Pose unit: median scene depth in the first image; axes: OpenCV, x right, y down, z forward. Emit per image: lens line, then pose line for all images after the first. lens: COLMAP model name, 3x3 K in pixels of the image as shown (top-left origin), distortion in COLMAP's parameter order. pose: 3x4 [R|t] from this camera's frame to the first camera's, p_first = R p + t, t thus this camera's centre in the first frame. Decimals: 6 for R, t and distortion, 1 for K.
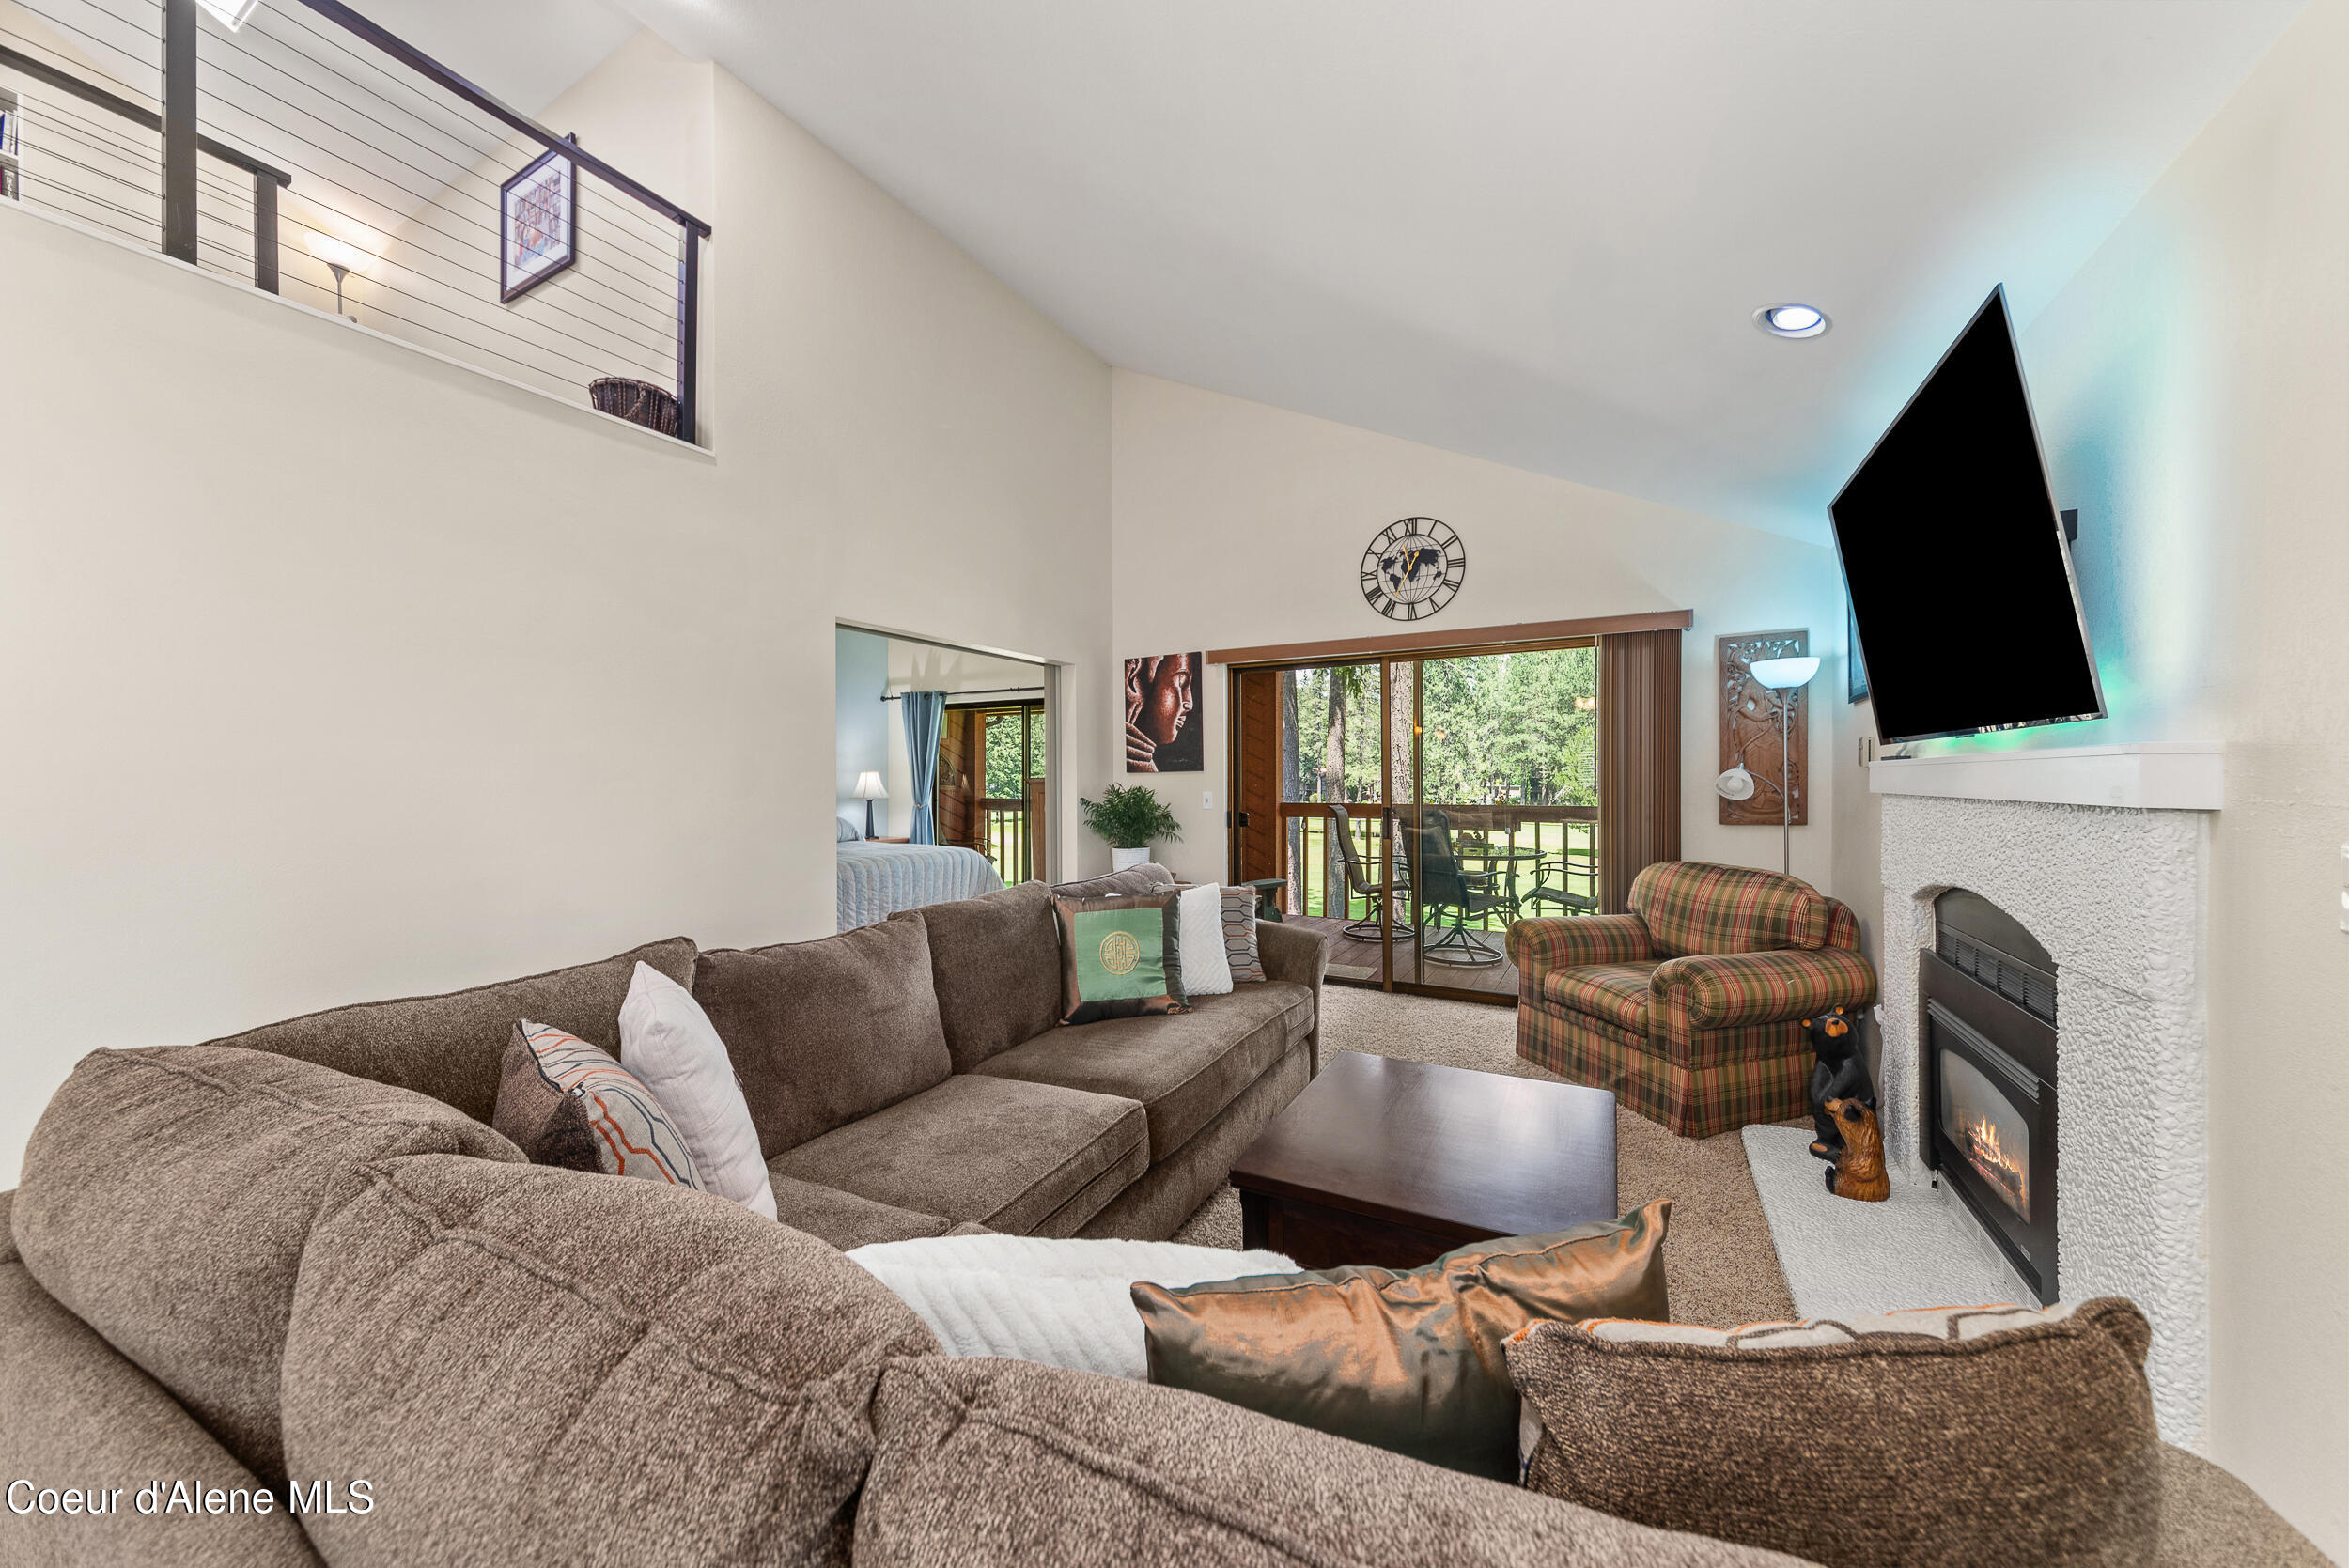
lens RADIAL K [[824.7, 0, 1175.1], [0, 824.7, 779.4], [0, 0, 1]] dist [0.001394, -0.000005]
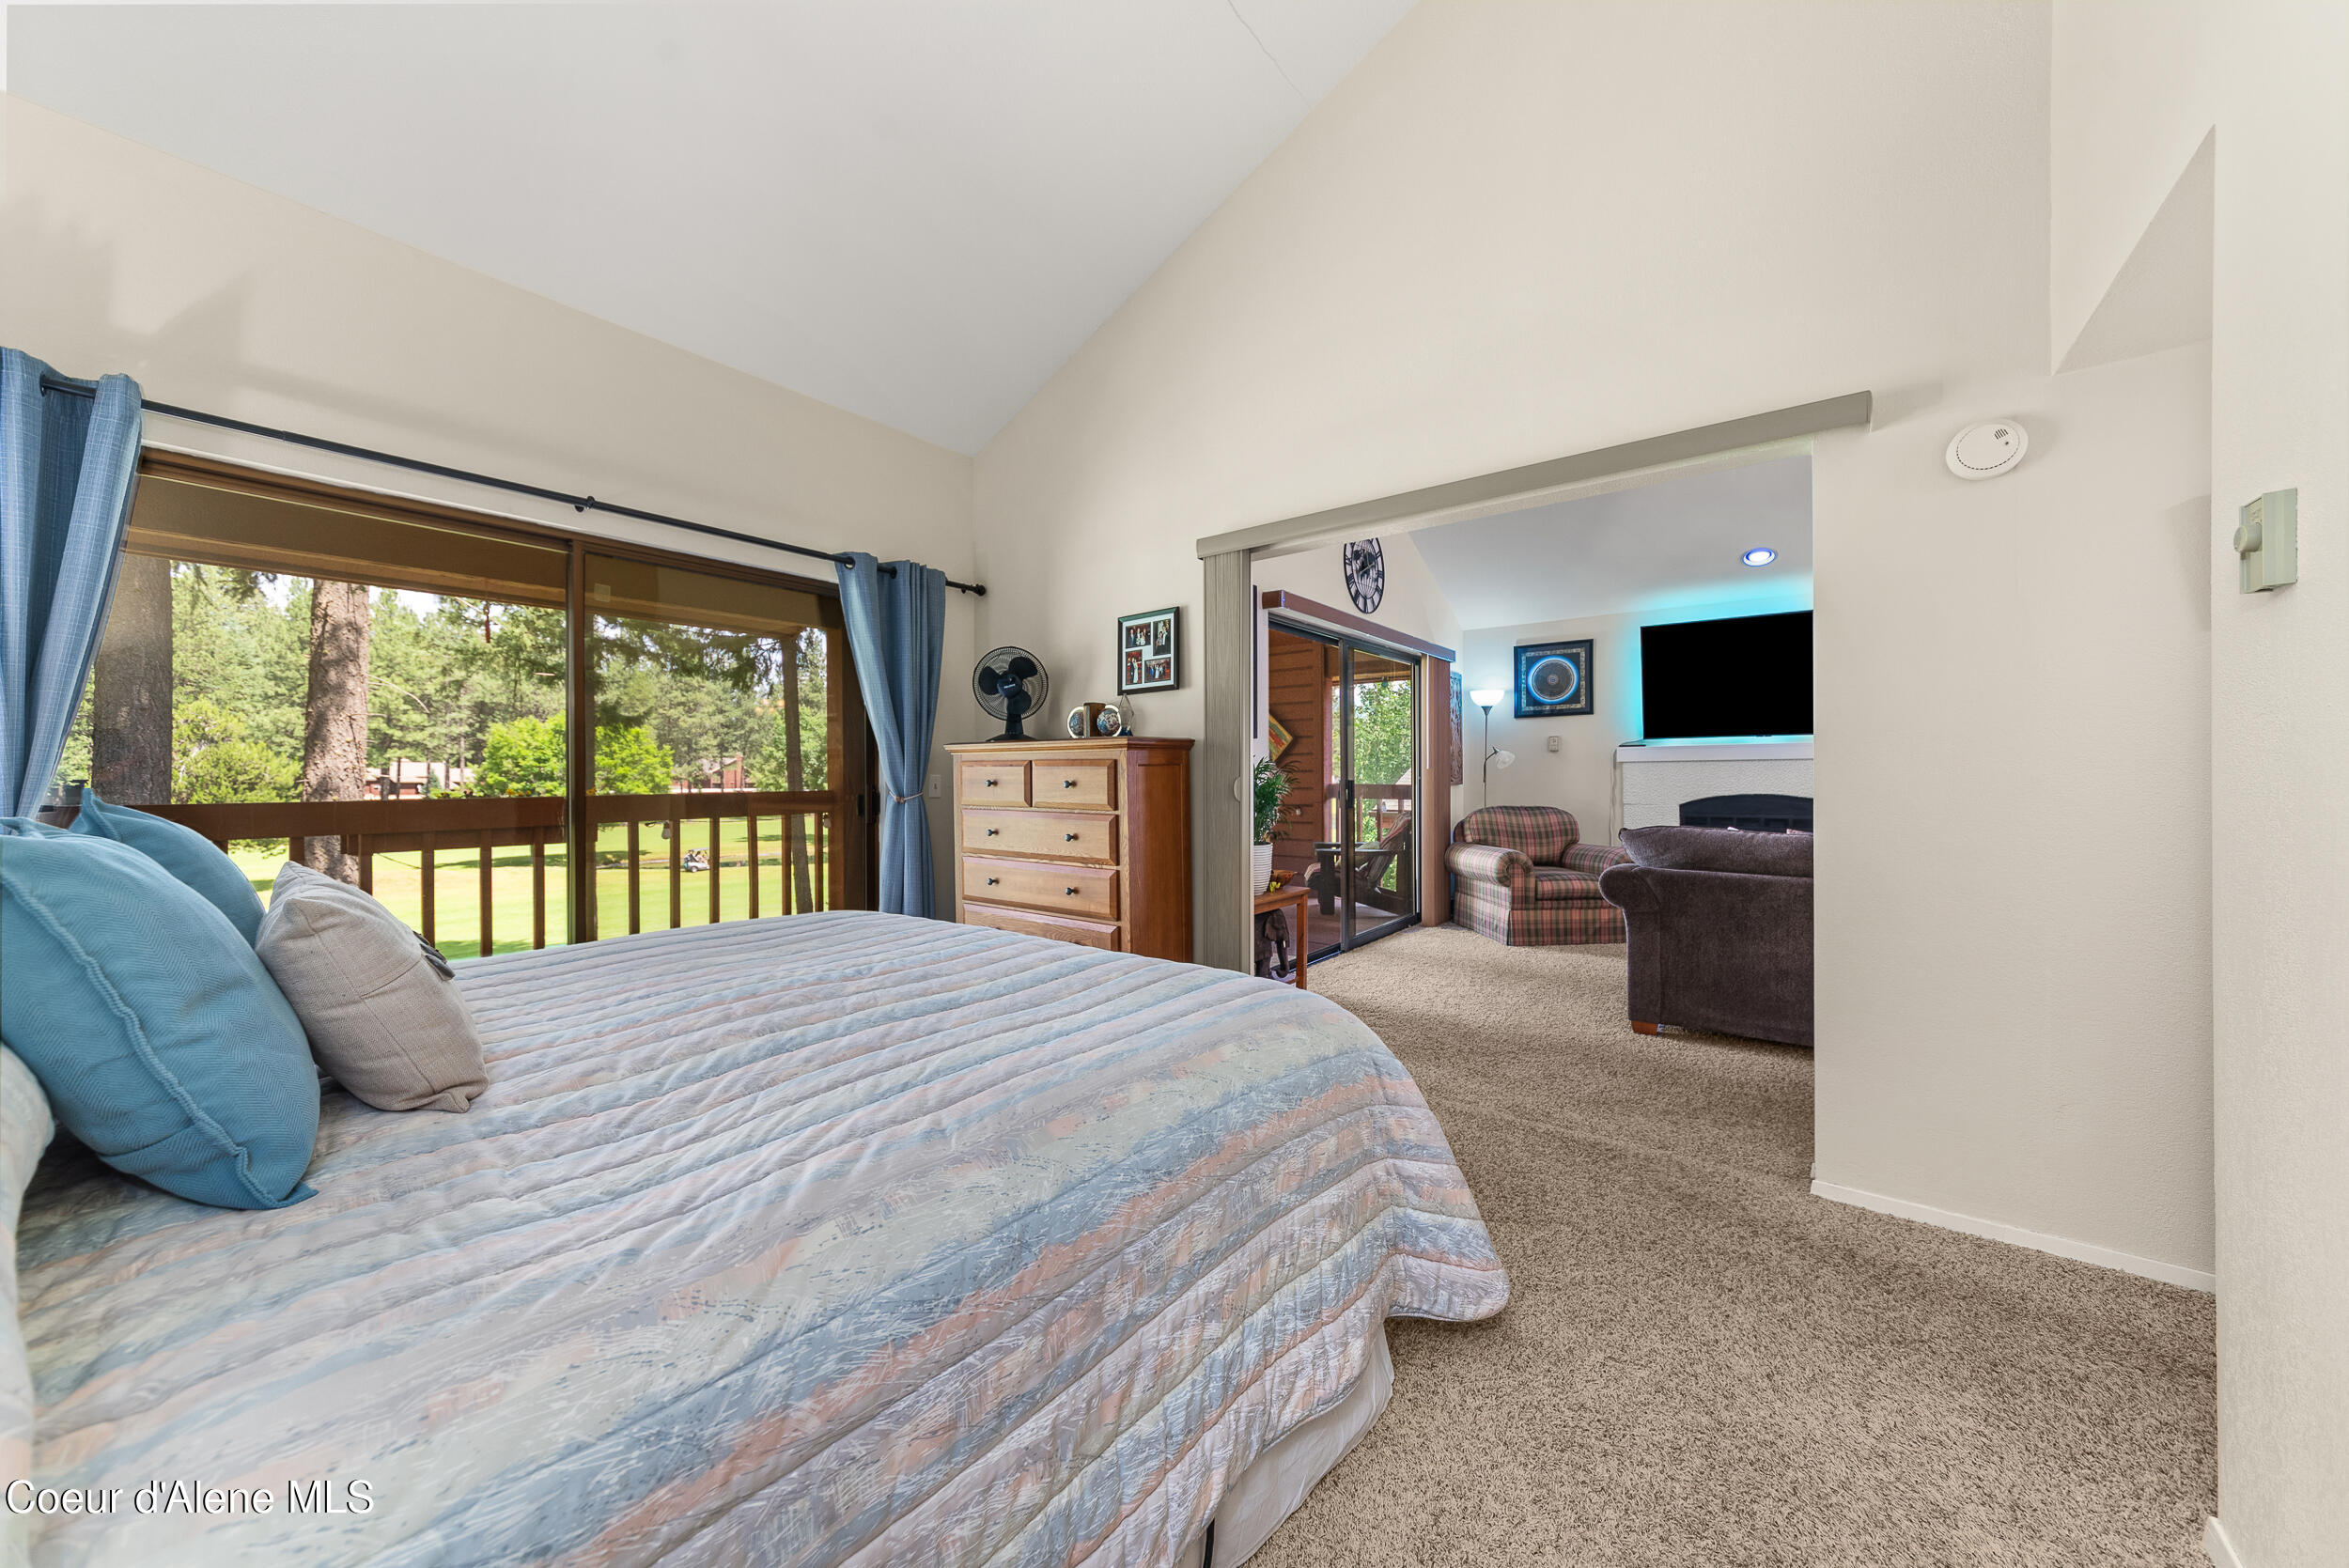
lens RADIAL K [[831.8, 0, 1181.8], [0, 831.8, 782.5], [0, 0, 1]] dist [-0.000328, -0.000013]
pose [[0.131643, -0.003003, 0.991293, -0.852963], [0.006561, 0.999976, 0.002158, 0.032494], [-0.991275, 0.006220, 0.131660, 1.083001]]
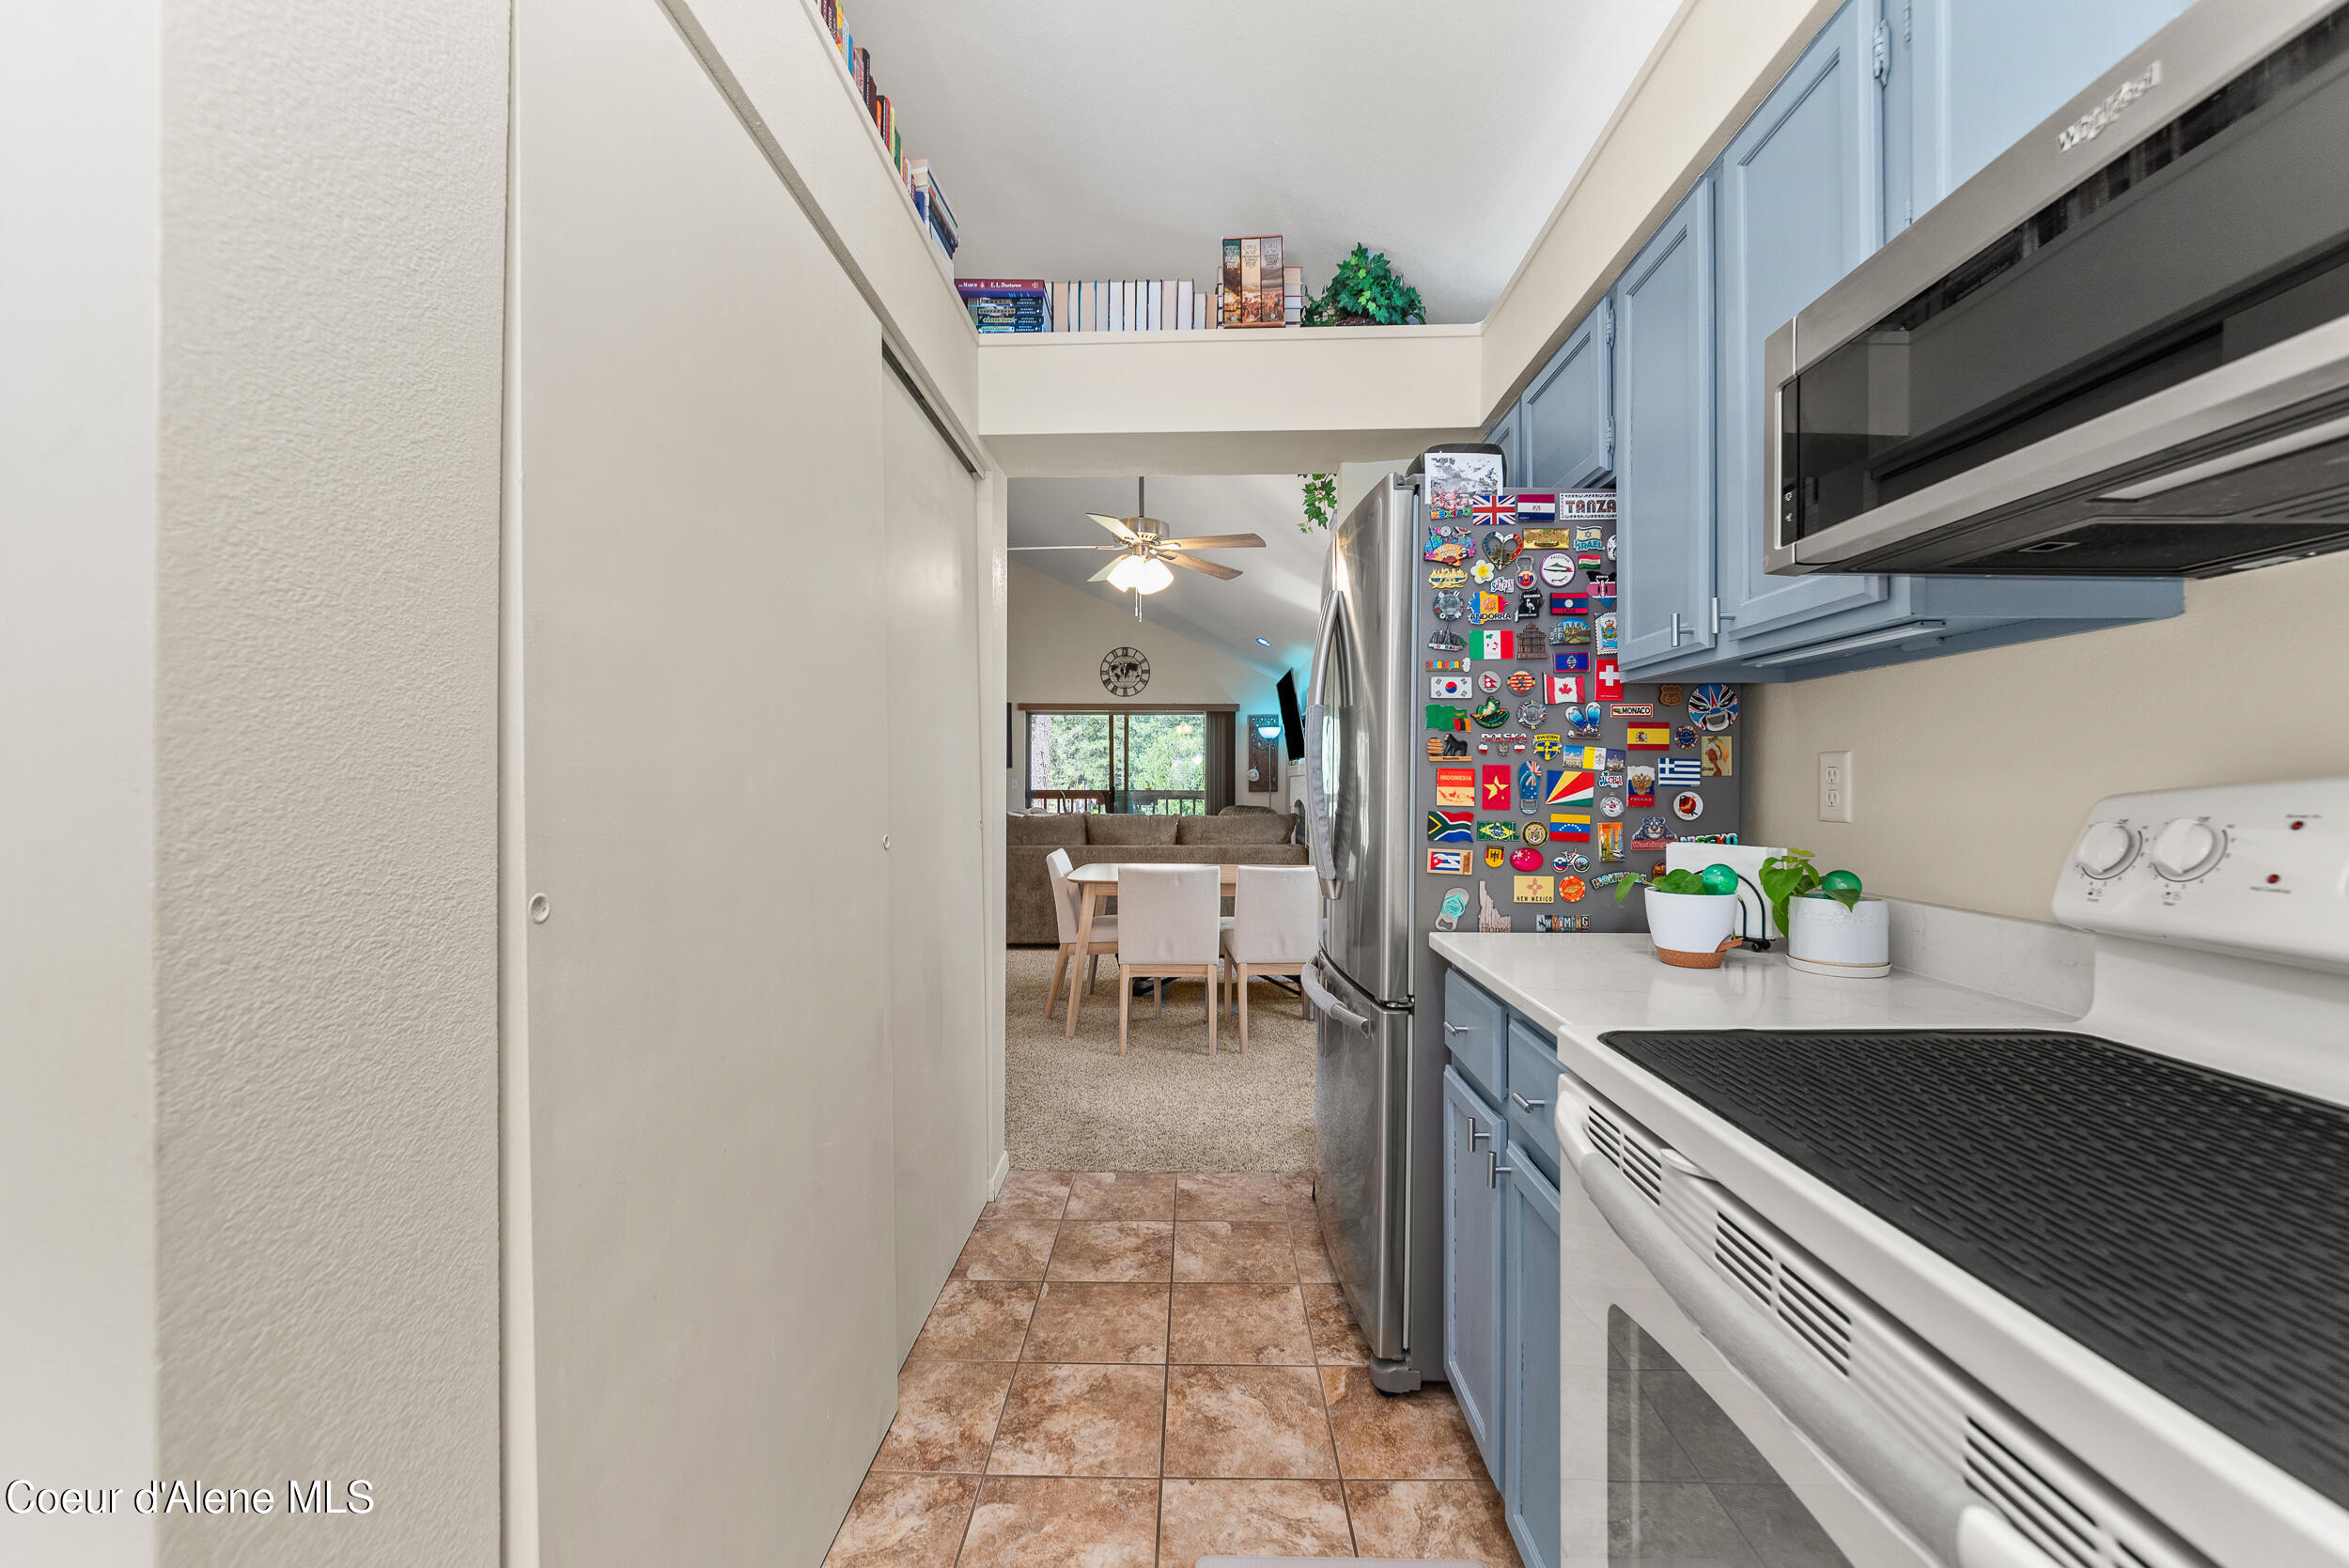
lens RADIAL K [[940.0, 0, 1178.8], [0, 940.0, 778.3], [0, 0, 1]] dist [0.000094, 0.000003]
pose [[0.875737, 0.005262, 0.482760, -0.728324], [-0.003263, 0.999982, -0.004981, 0.024857], [-0.482778, 0.002787, 0.875738, -1.126084]]
